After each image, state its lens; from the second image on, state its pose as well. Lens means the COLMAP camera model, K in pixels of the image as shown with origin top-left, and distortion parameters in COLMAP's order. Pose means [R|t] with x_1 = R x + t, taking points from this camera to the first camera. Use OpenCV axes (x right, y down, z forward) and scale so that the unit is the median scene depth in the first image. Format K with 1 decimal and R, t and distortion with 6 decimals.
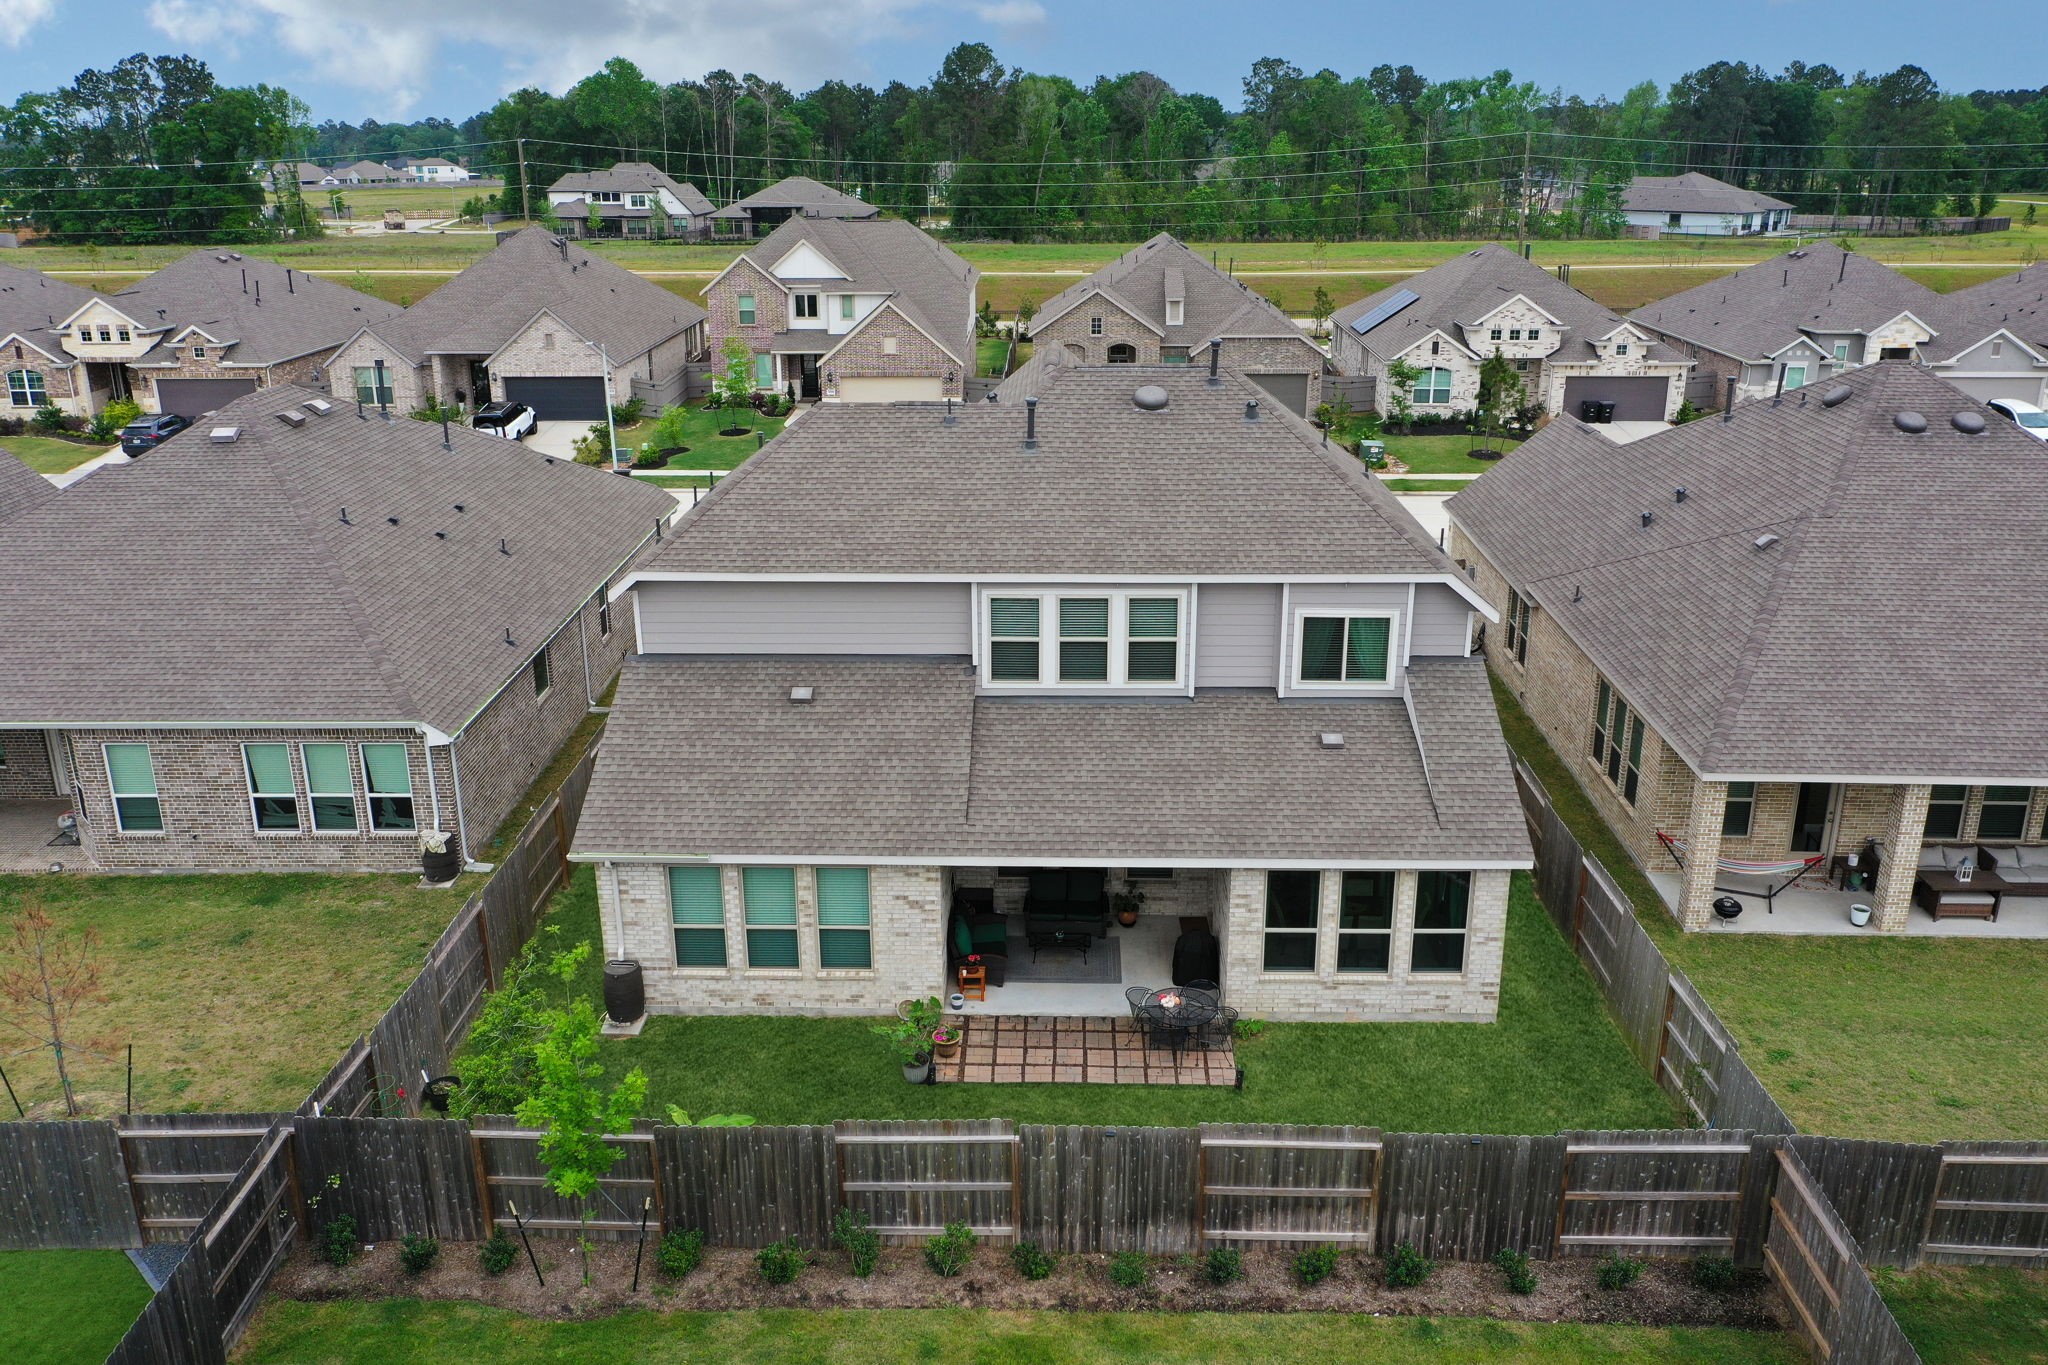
lens RADIAL K [[1618.6, 0, 1024.5], [0, 1618.6, 683.7], [0, 0, 1]] dist [0.002955, -0.003329]
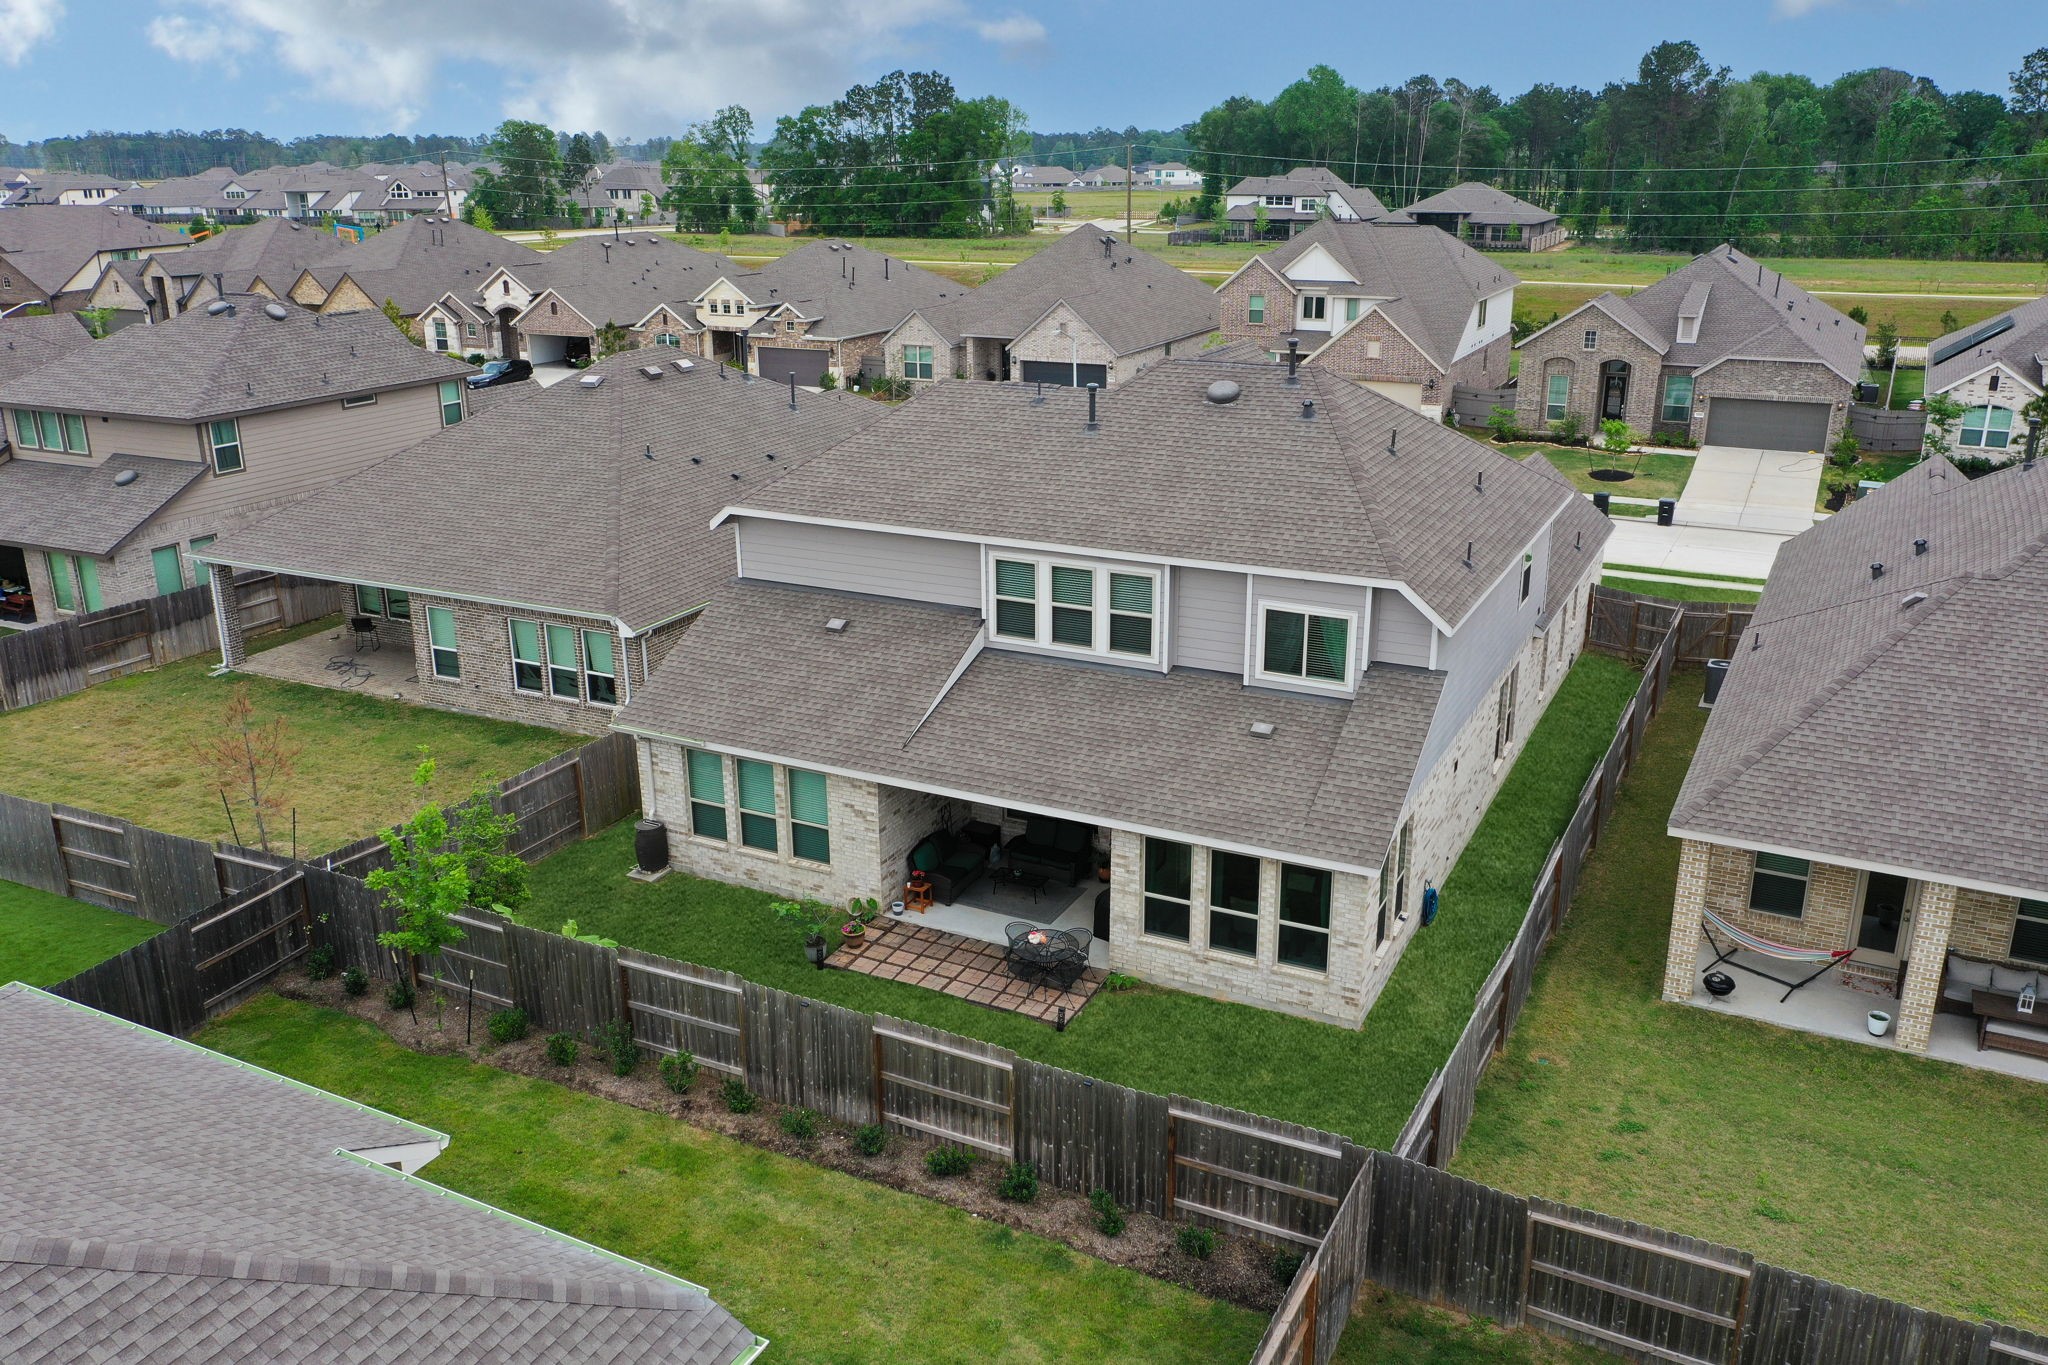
lens RADIAL K [[1618.6, 0, 1014.4], [0, 1618.6, 679.5], [0, 0, 1]] dist [0.002955, -0.003329]
pose [[0.902955, 0.133388, -0.408509, 0.444796], [-0.135471, 0.990491, 0.023976, 0.000185], [0.407822, 0.033692, 0.912439, -0.001689]]
